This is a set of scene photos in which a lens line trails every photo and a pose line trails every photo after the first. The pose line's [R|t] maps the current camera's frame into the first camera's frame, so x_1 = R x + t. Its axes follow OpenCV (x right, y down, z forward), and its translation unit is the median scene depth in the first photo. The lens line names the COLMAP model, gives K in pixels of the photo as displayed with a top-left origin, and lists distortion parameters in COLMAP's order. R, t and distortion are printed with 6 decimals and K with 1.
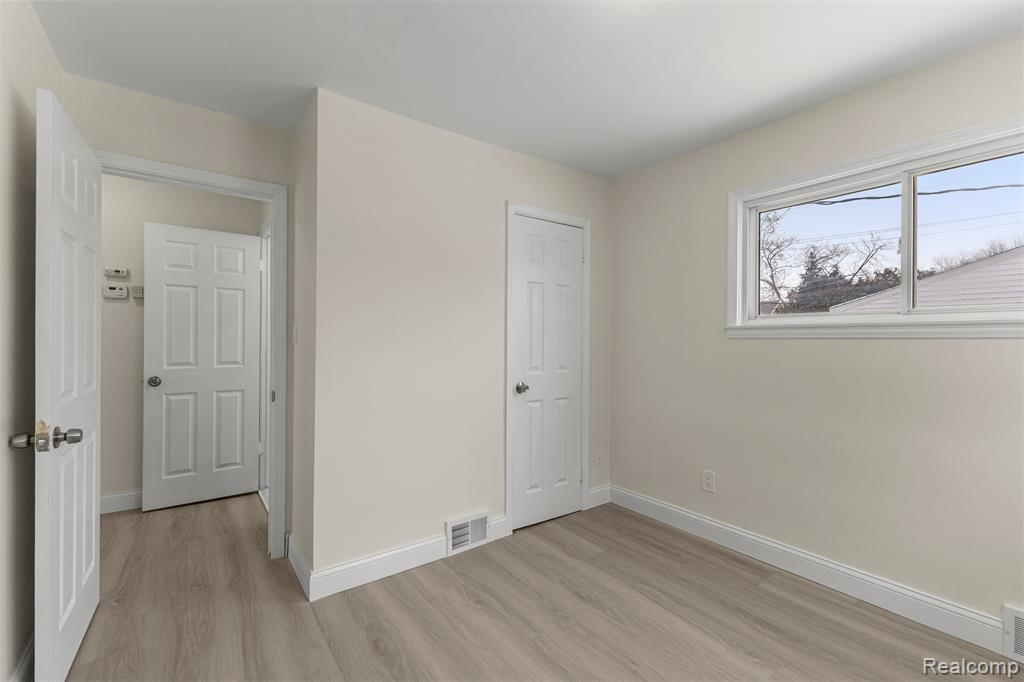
lens RADIAL K [[444.4, 0, 515.7], [0, 444.4, 341.2], [0, 0, 1]] dist [0.013424, -0.002169]
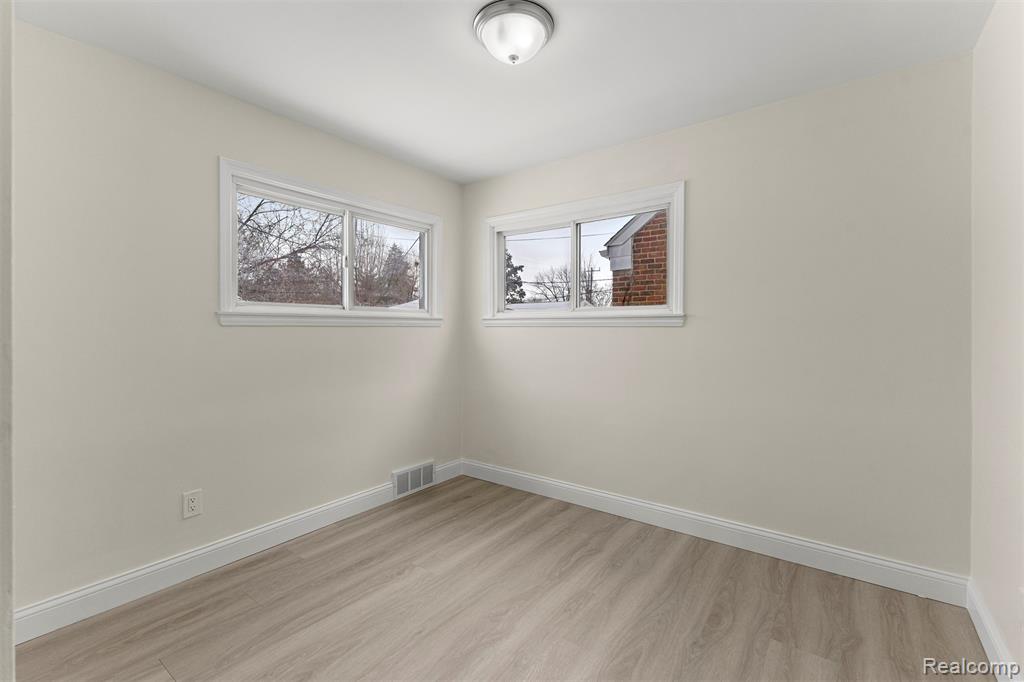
lens RADIAL K [[444.4, 0, 516.2], [0, 444.4, 333.1], [0, 0, 1]] dist [0.013424, -0.002169]
pose [[-0.300446, -0.012194, 0.953721, -0.628505], [0.001670, 0.999910, 0.013311, -0.002129], [-0.953797, 0.005592, -0.300399, 0.856257]]
